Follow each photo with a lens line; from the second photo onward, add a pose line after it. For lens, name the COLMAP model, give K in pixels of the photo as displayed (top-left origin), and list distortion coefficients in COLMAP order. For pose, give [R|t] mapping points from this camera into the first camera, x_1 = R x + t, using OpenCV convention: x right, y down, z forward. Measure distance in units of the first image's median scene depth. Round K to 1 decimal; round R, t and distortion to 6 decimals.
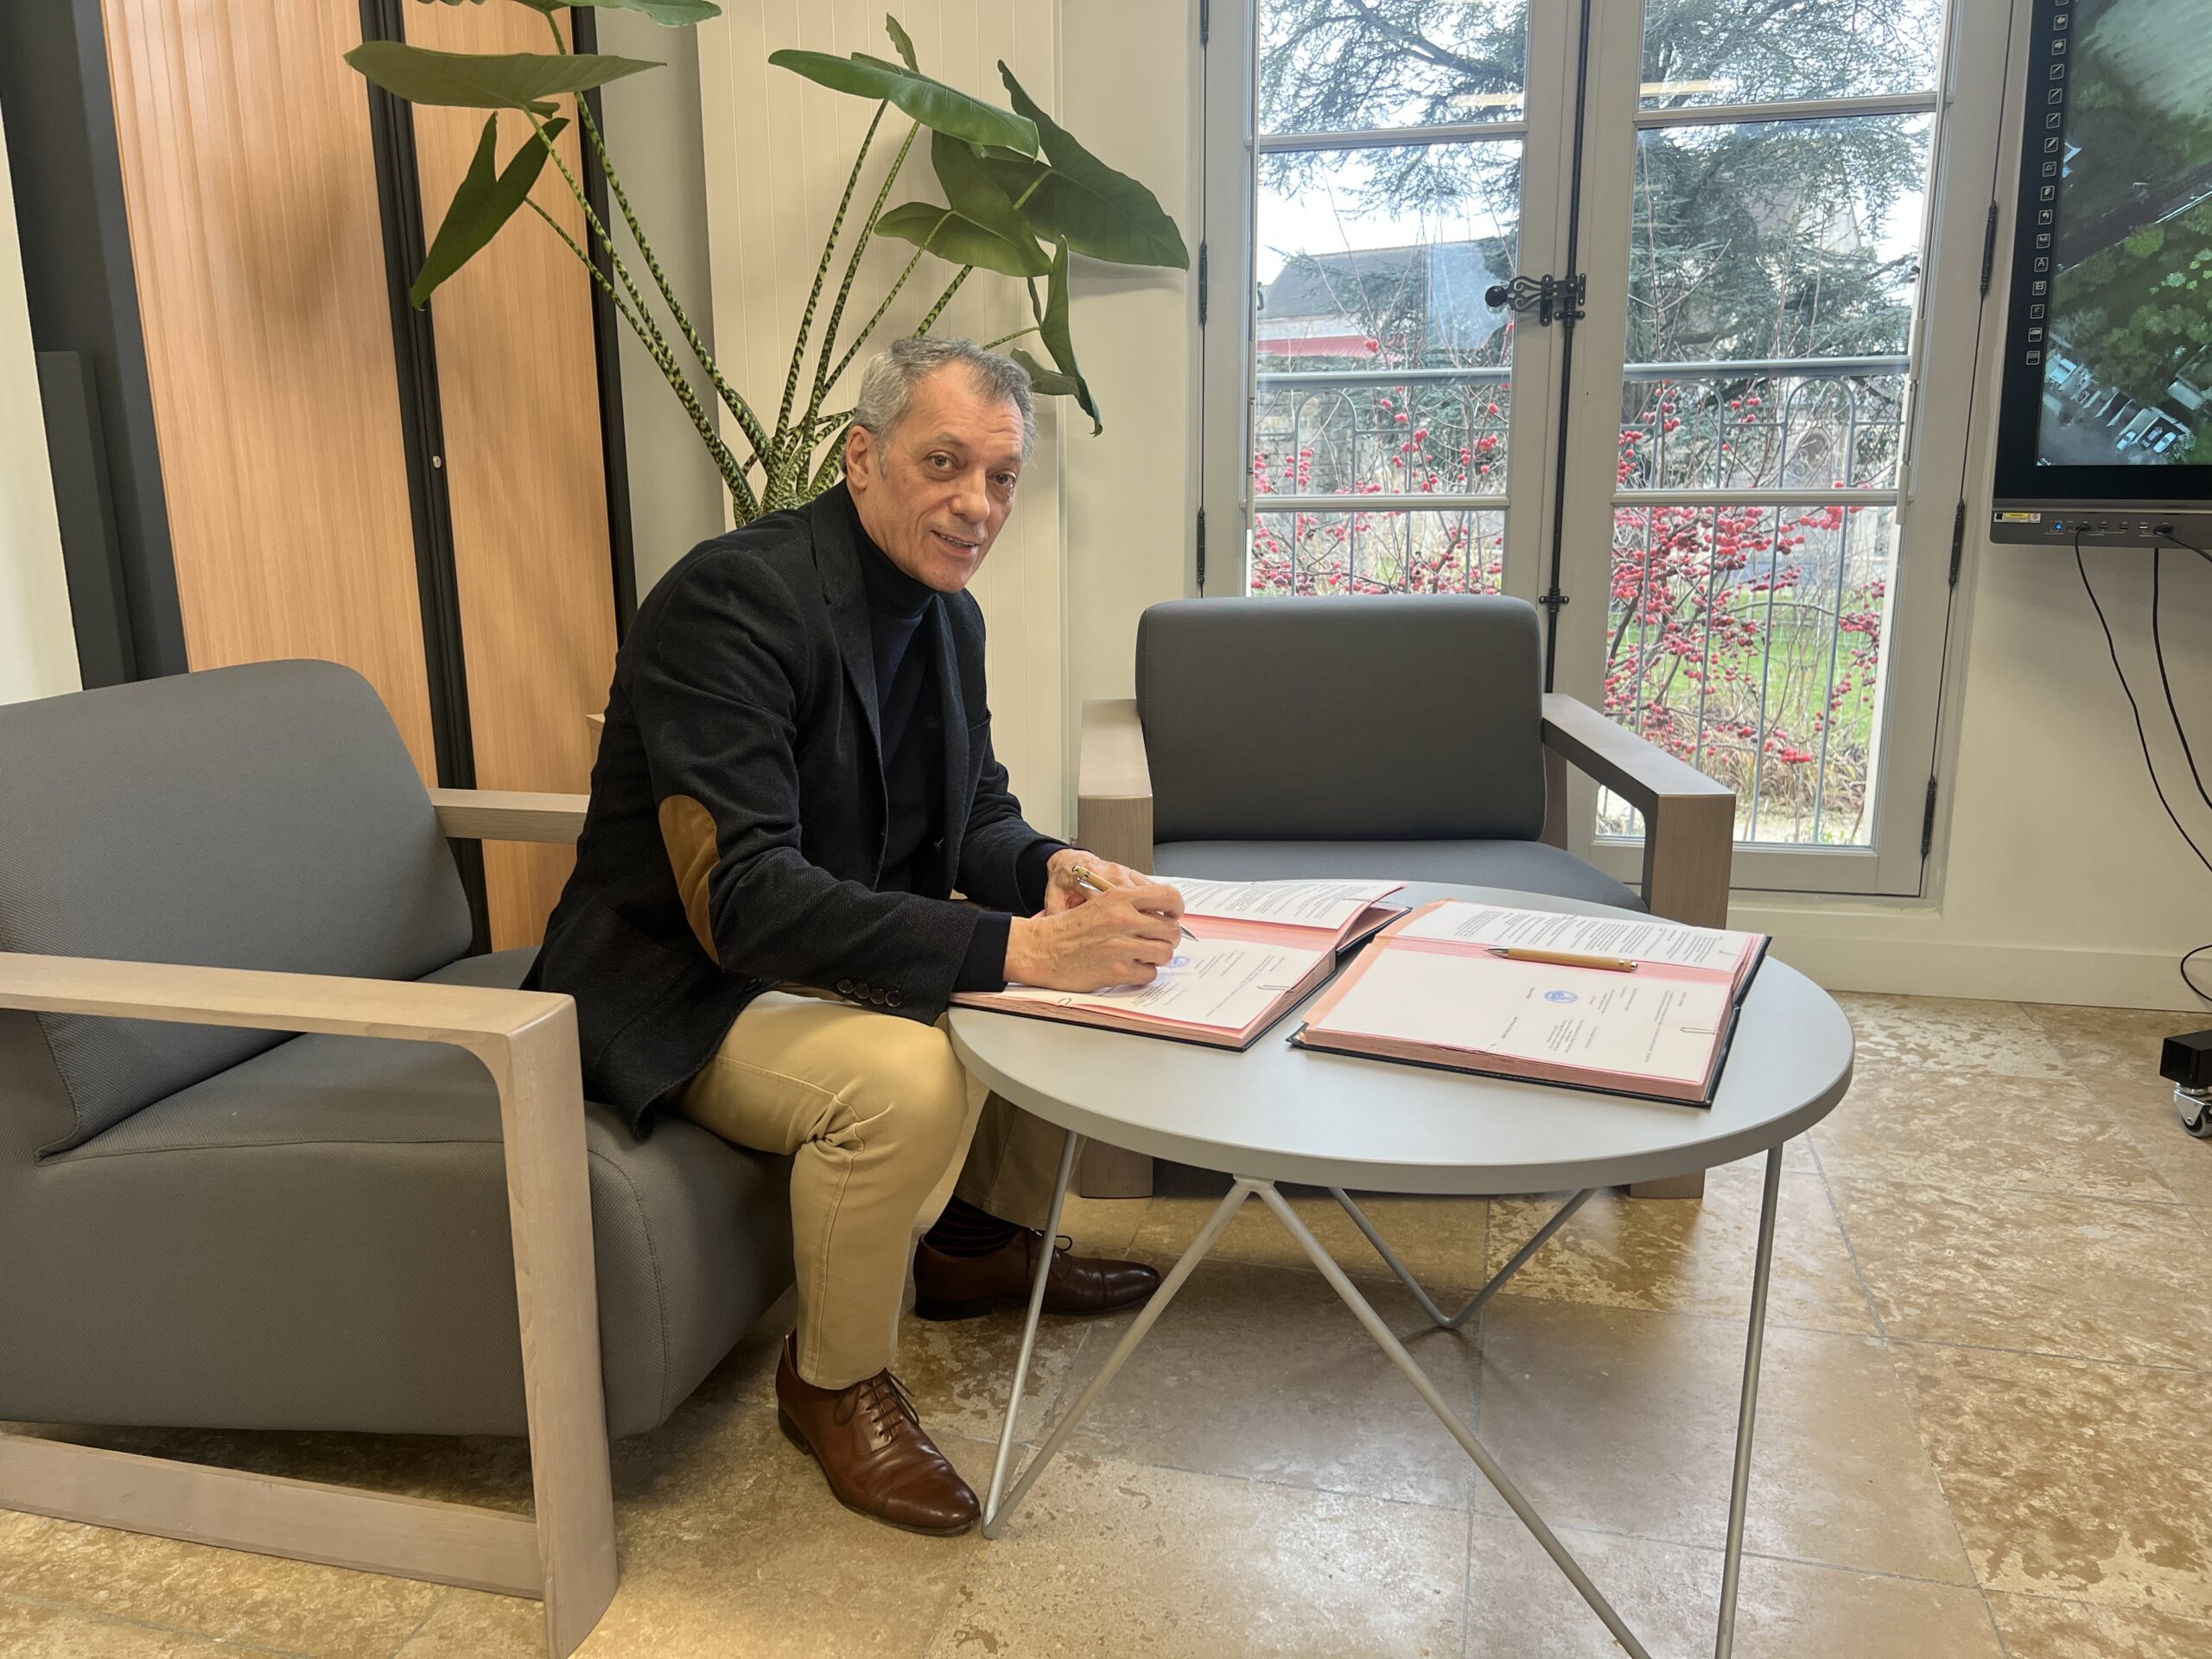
lens RADIAL K [[1674.6, 0, 1081.9], [0, 1674.6, 822.4], [0, 0, 1]] dist [0.052543, -0.066198]
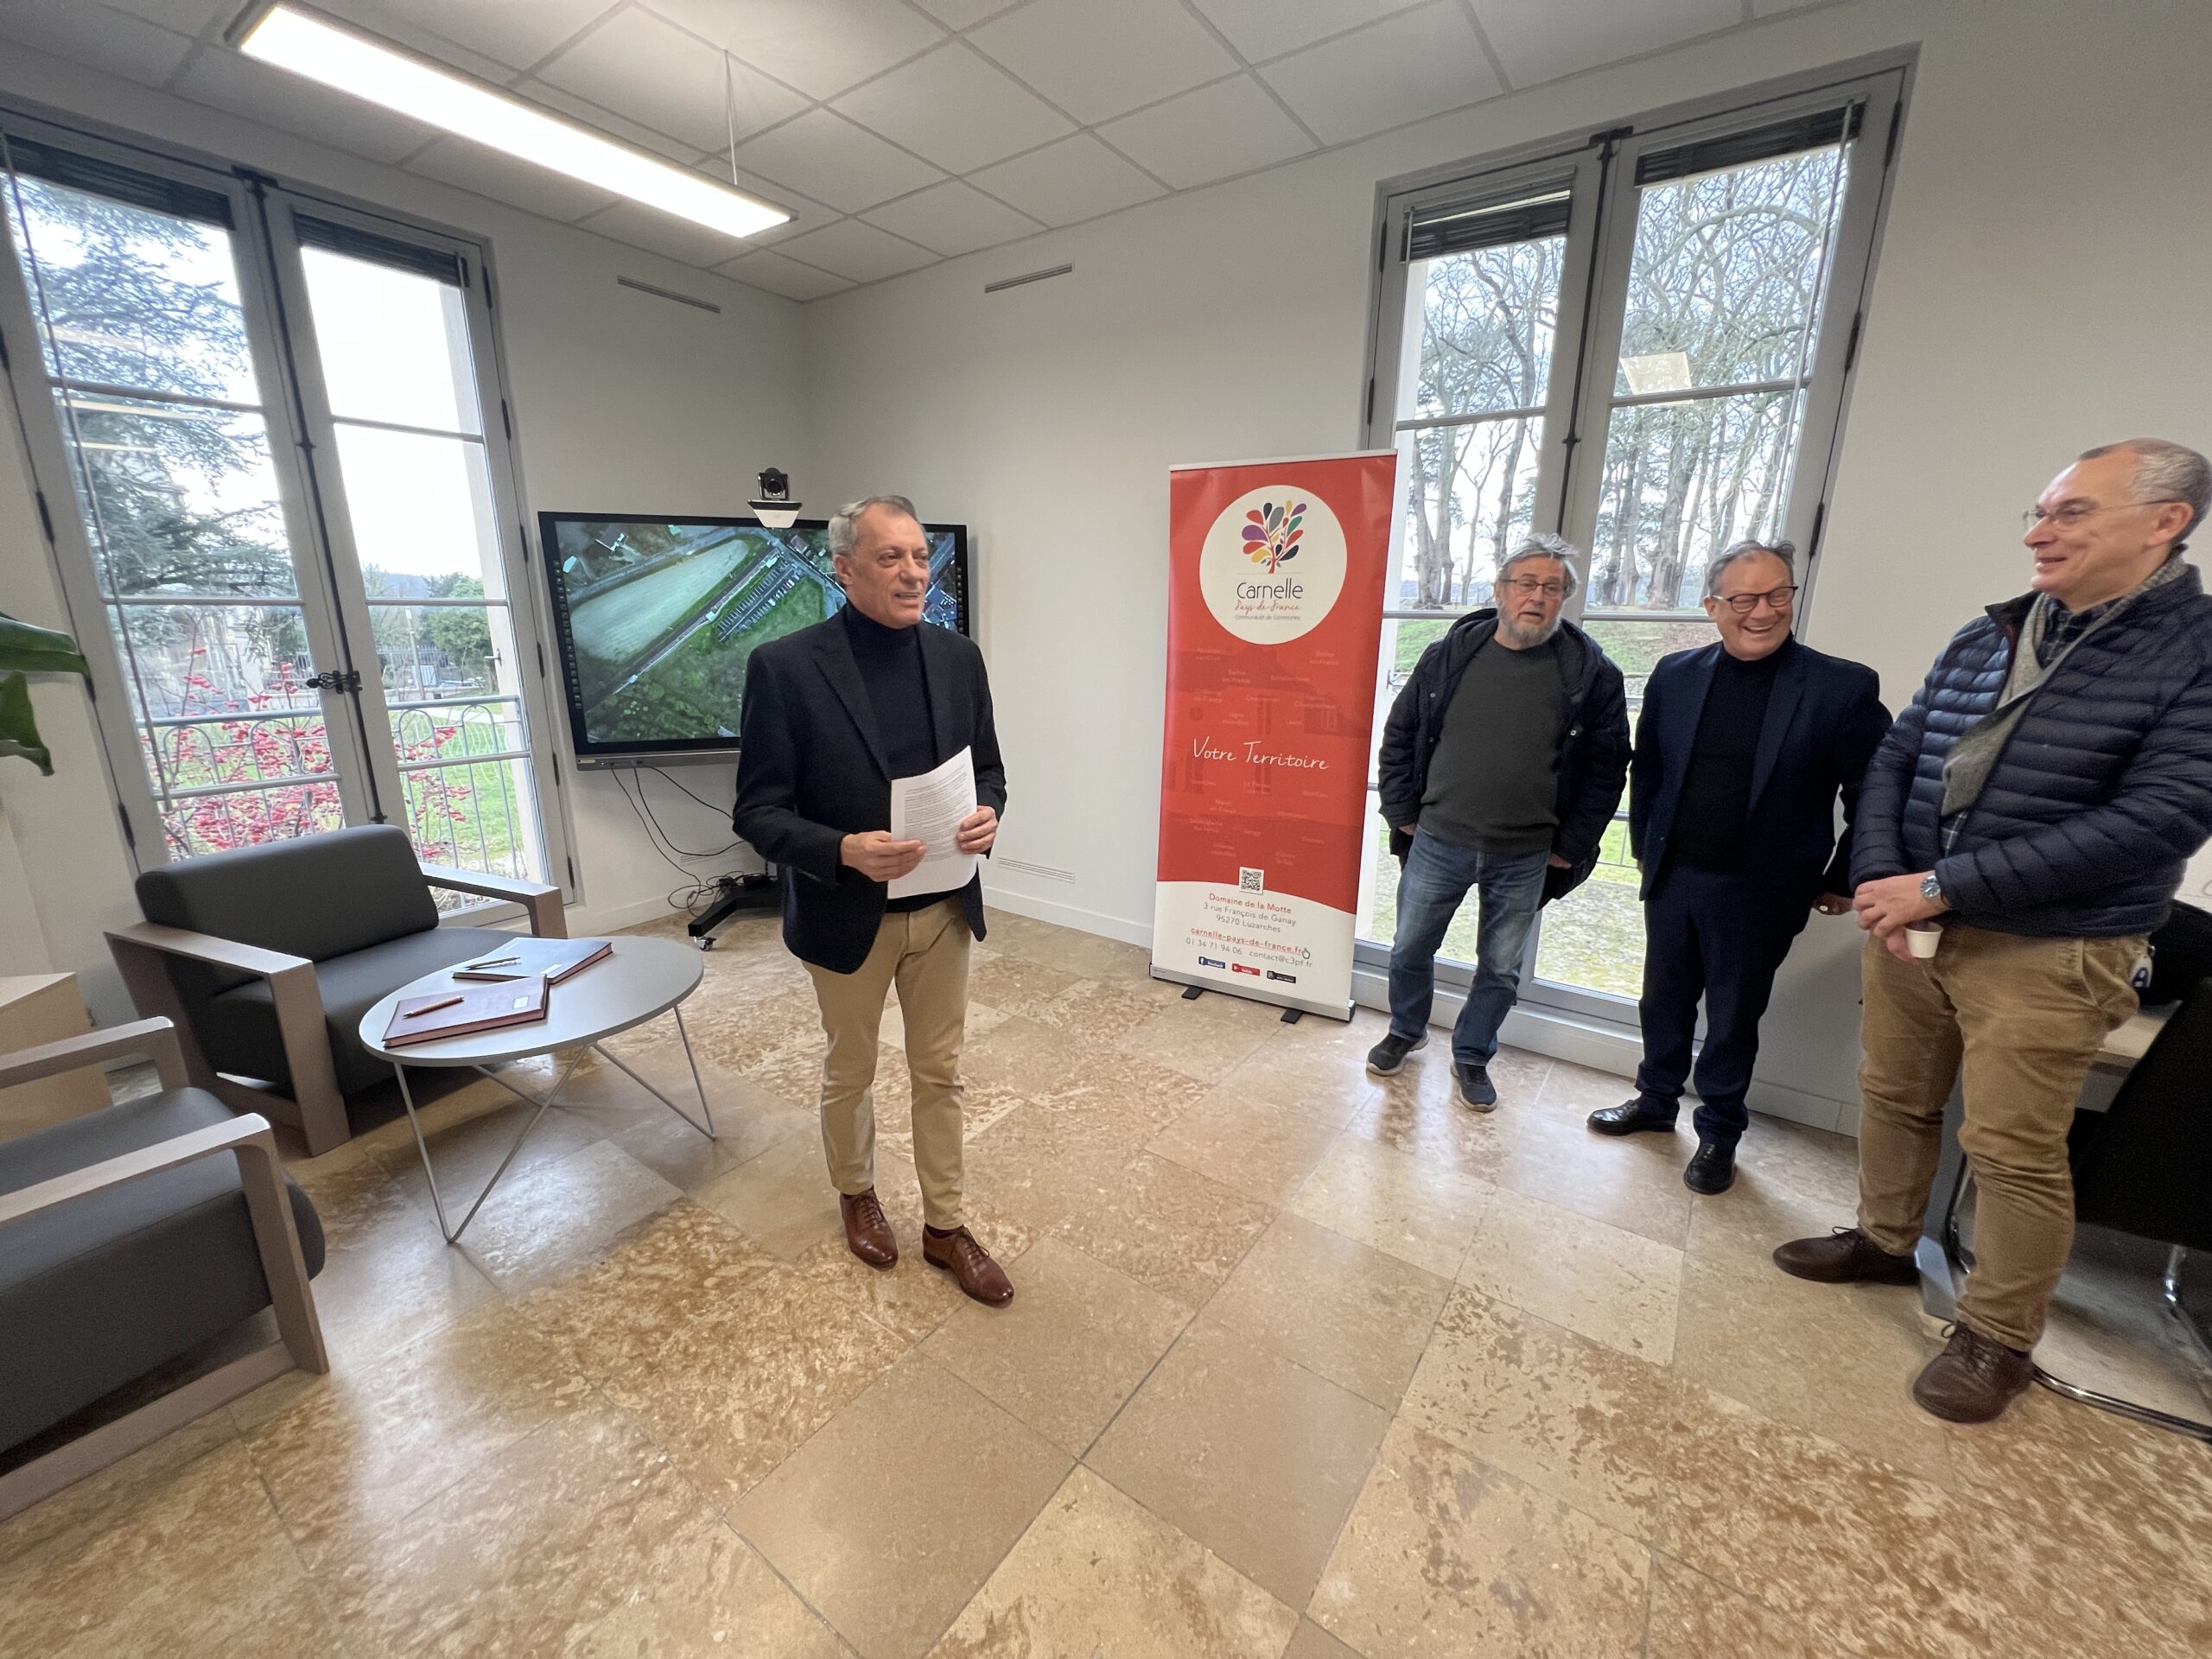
lens RADIAL K [[886.0, 0, 1106.0], [0, 886.0, 829.5], [0, 0, 1]] dist [-0.001095, -0.000089]
pose [[0.353868, -0.214630, 0.910336, -0.691207], [0.191916, 0.969266, 0.153922, -0.185699], [-0.915394, 0.120240, 0.384183, -0.457052]]
